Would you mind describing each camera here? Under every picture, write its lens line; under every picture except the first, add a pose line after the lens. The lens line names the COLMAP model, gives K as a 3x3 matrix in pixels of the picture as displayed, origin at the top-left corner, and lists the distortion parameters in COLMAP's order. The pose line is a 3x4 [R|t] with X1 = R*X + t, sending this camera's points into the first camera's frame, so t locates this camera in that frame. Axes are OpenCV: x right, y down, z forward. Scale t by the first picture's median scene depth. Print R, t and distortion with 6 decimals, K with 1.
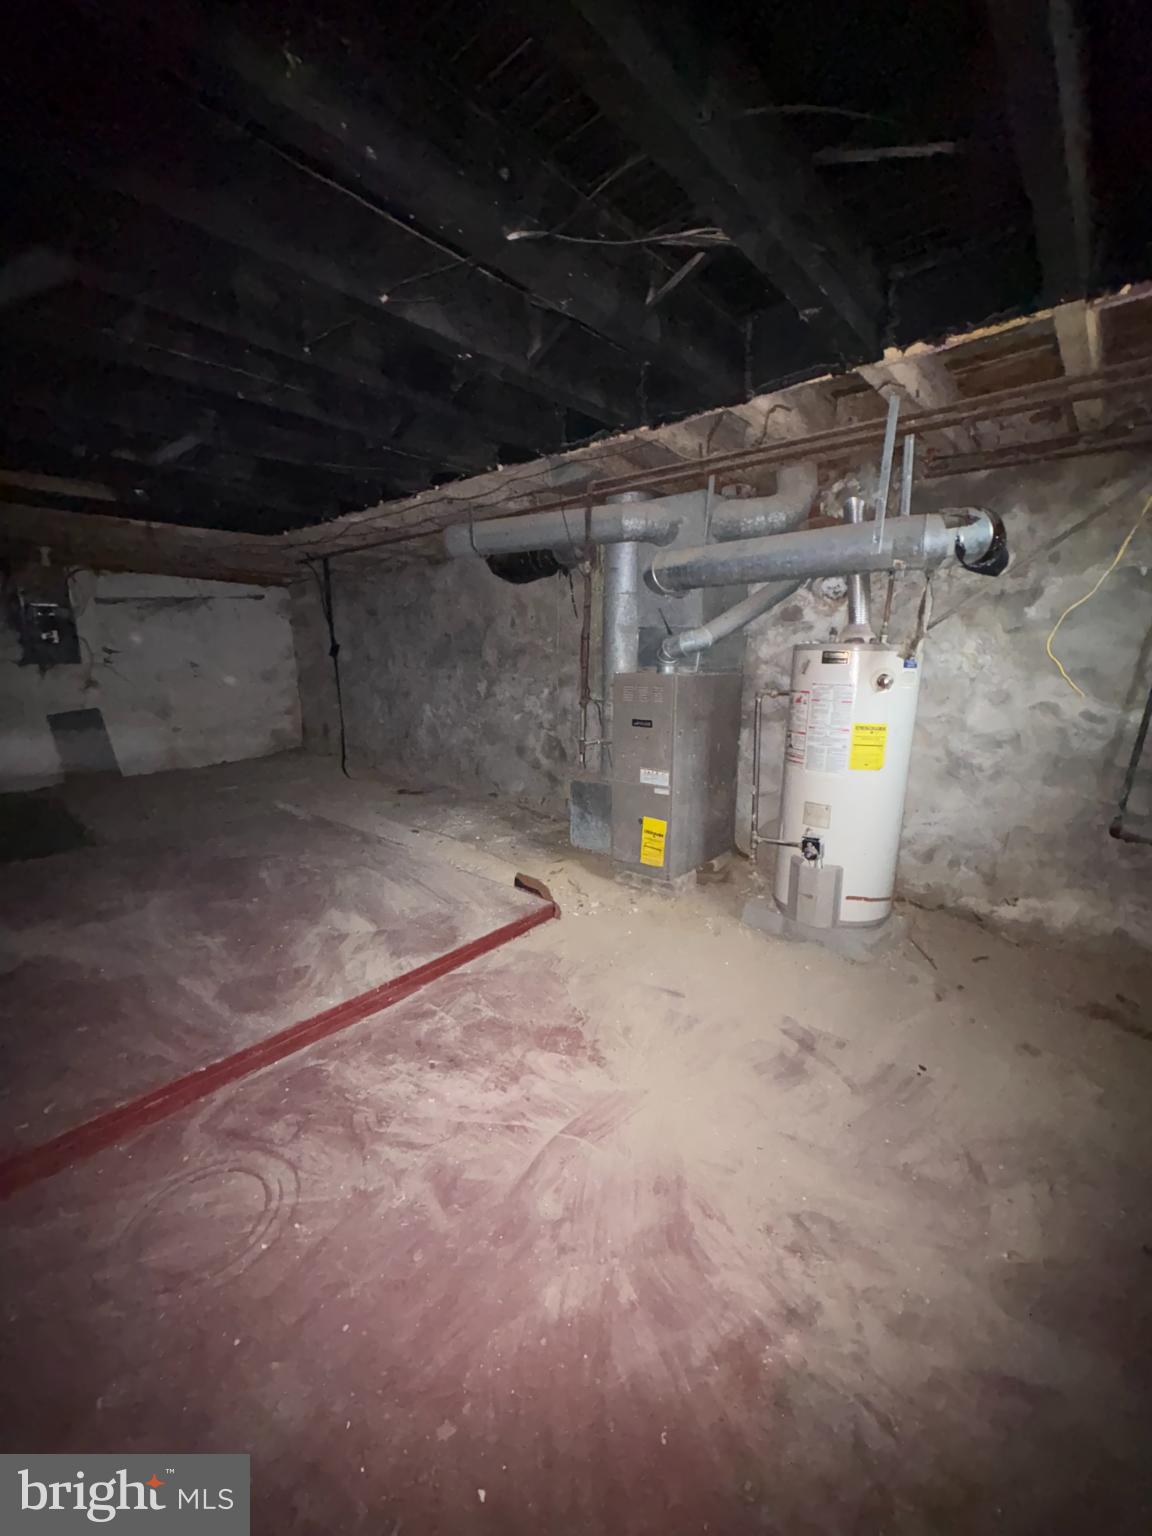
lens RADIAL K [[610.8, 0, 577.4], [0, 610.8, 768.5], [0, 0, 1]] dist [-0.000174, 0.000028]
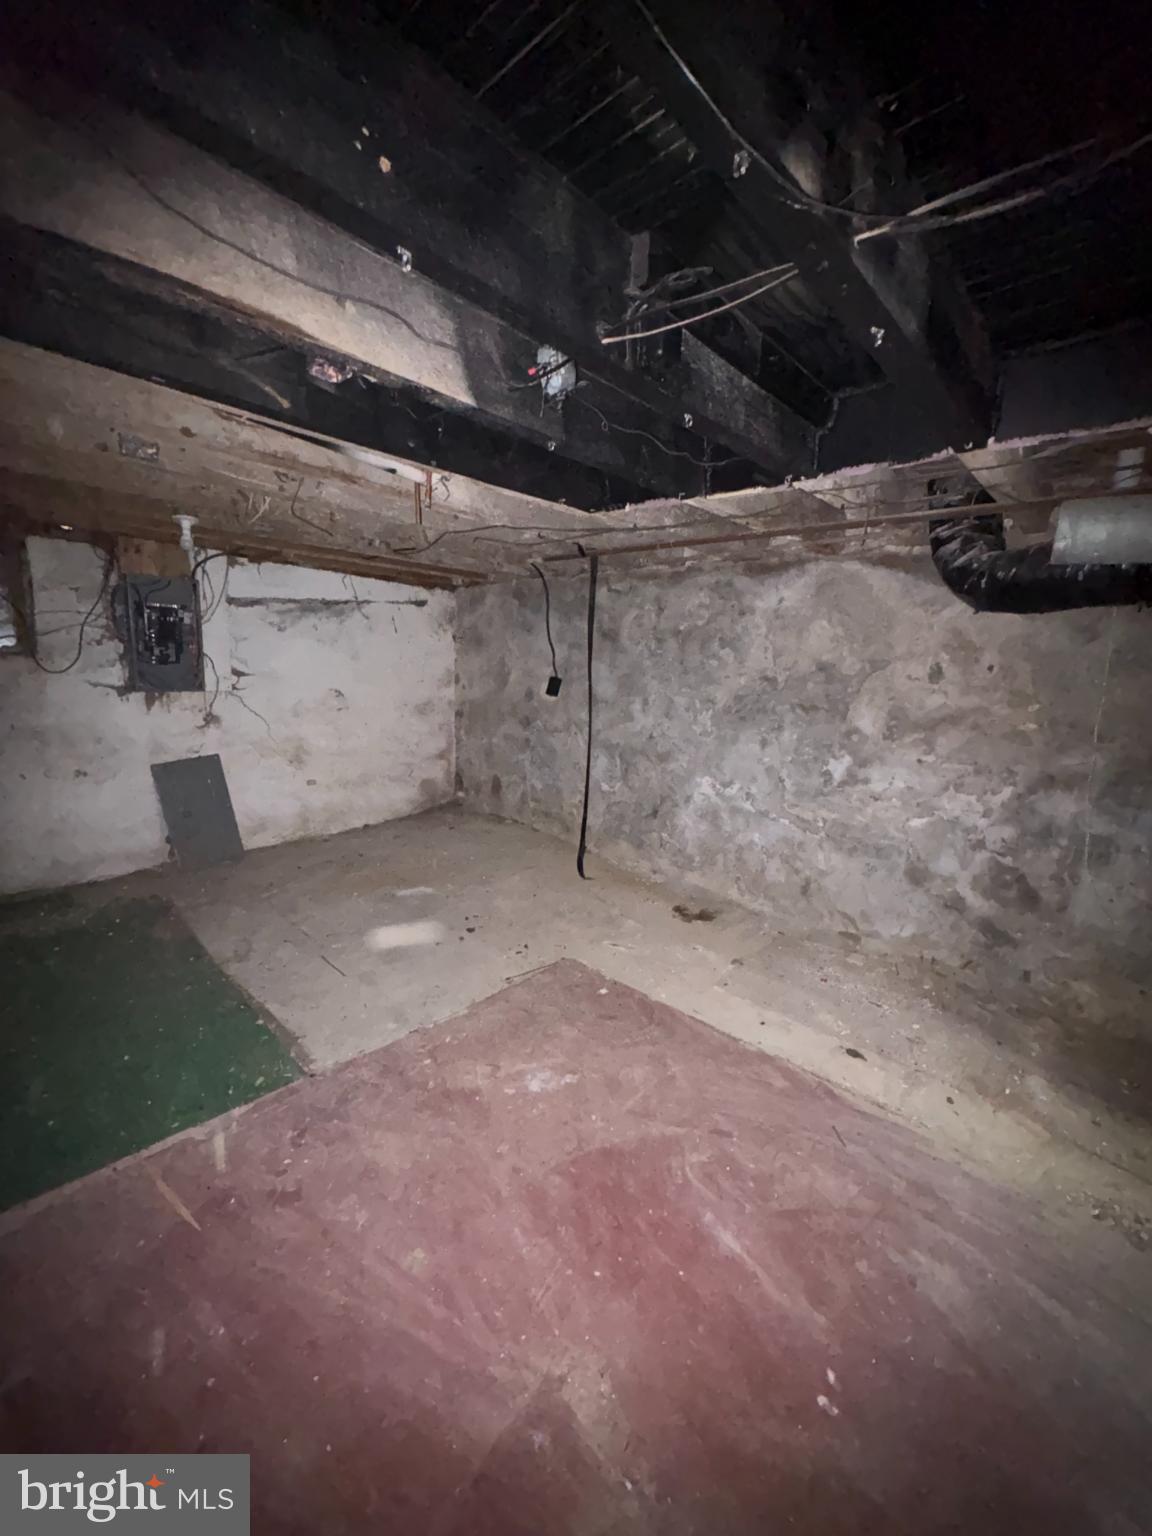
lens RADIAL K [[610.2, 0, 576.3], [0, 610.2, 770.5], [0, 0, 1]] dist [-0.000079, 0.000031]
pose [[0.998662, 0.049507, -0.014970, -0.698317], [-0.049611, 0.998747, -0.006635, -0.183771], [0.014623, 0.007369, 0.999866, 0.592882]]
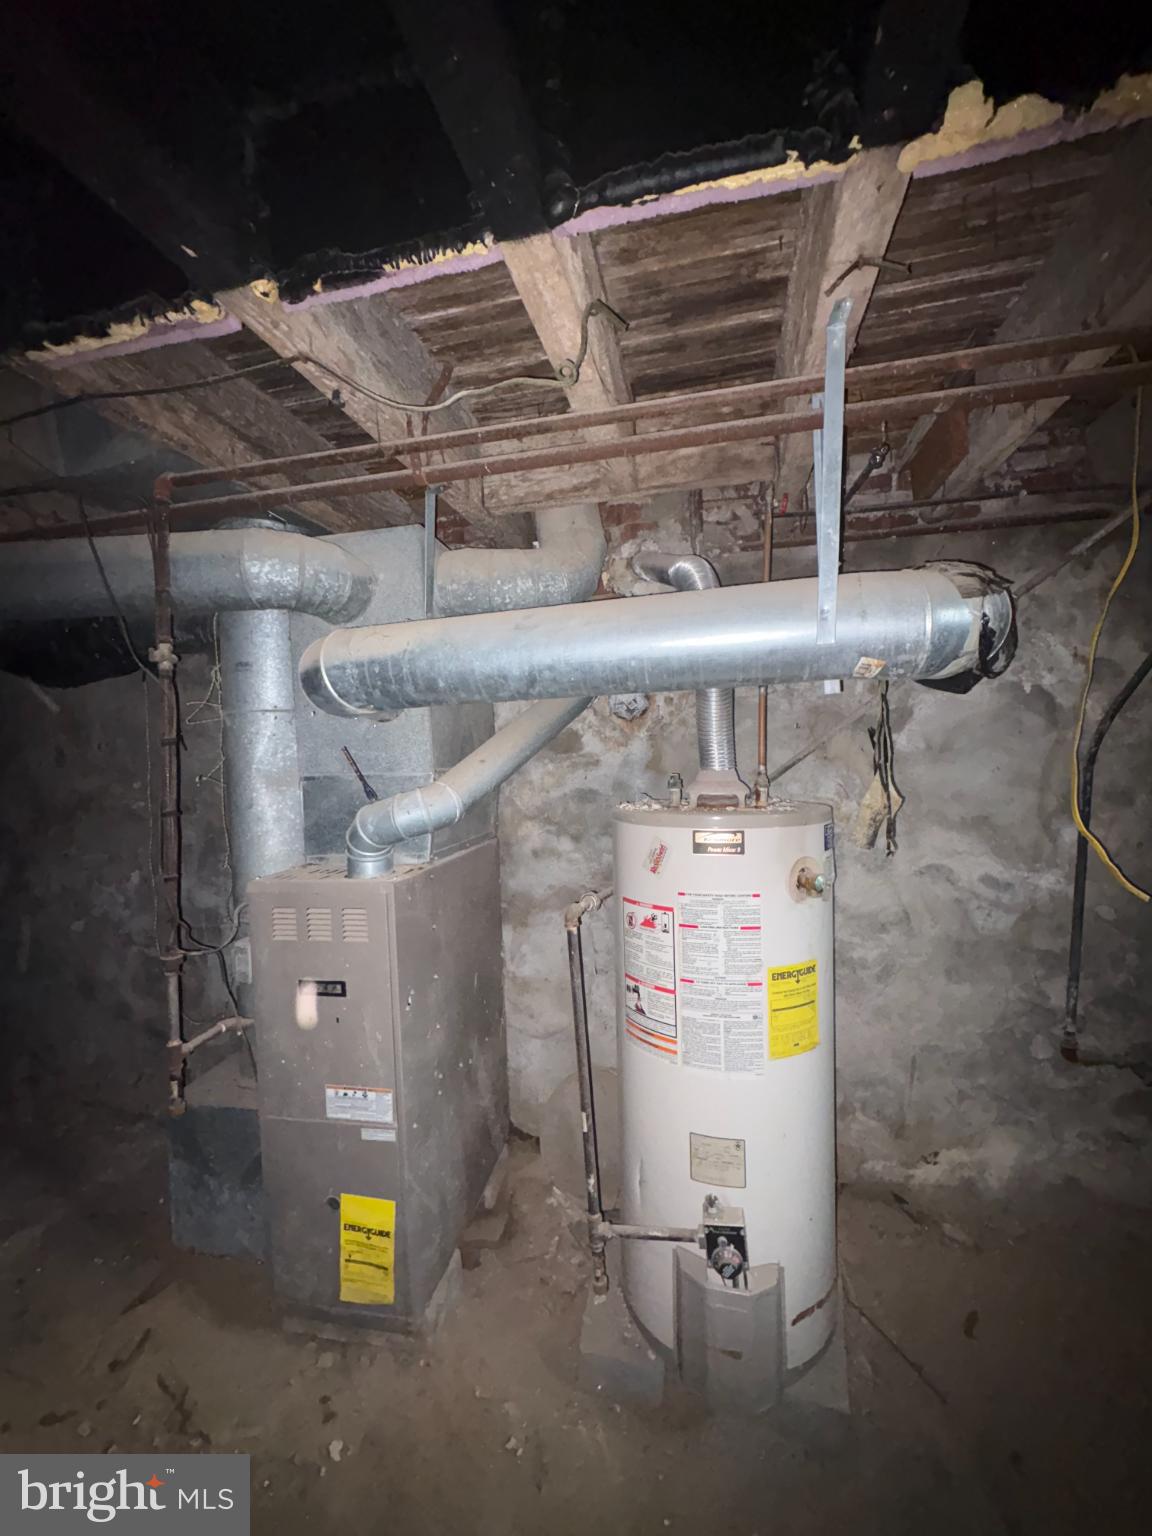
lens RADIAL K [[609.5, 0, 575.2], [0, 609.5, 769.5], [0, 0, 1]] dist [-0.000176, -0.000027]
pose [[0.880083, -0.048345, 0.472352, 0.064575], [0.123275, 0.983955, -0.128978, -0.152101], [-0.458538, 0.171740, 0.871922, 0.480732]]
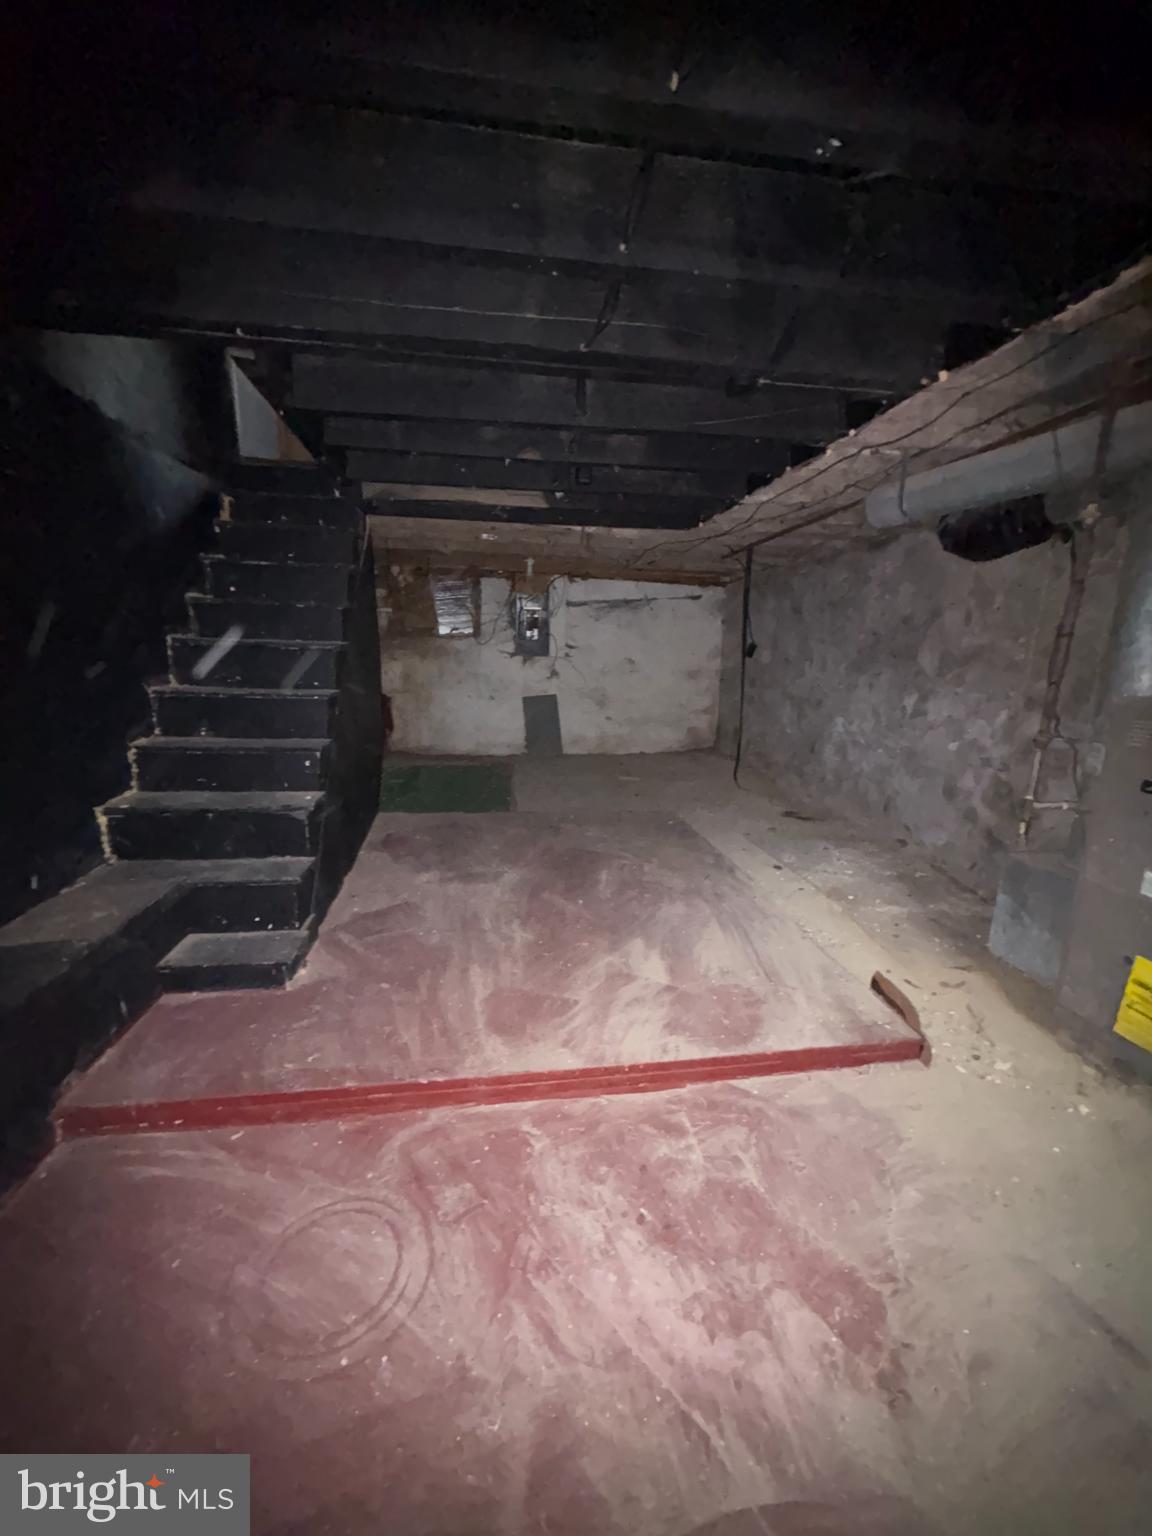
lens RADIAL K [[609.5, 0, 575.2], [0, 609.5, 769.5], [0, 0, 1]] dist [-0.000176, -0.000027]
pose [[0.750886, 0.148455, -0.643531, 0.057479], [-0.150824, 0.987205, 0.051752, -0.040644], [0.642980, 0.058200, 0.763669, 0.239029]]
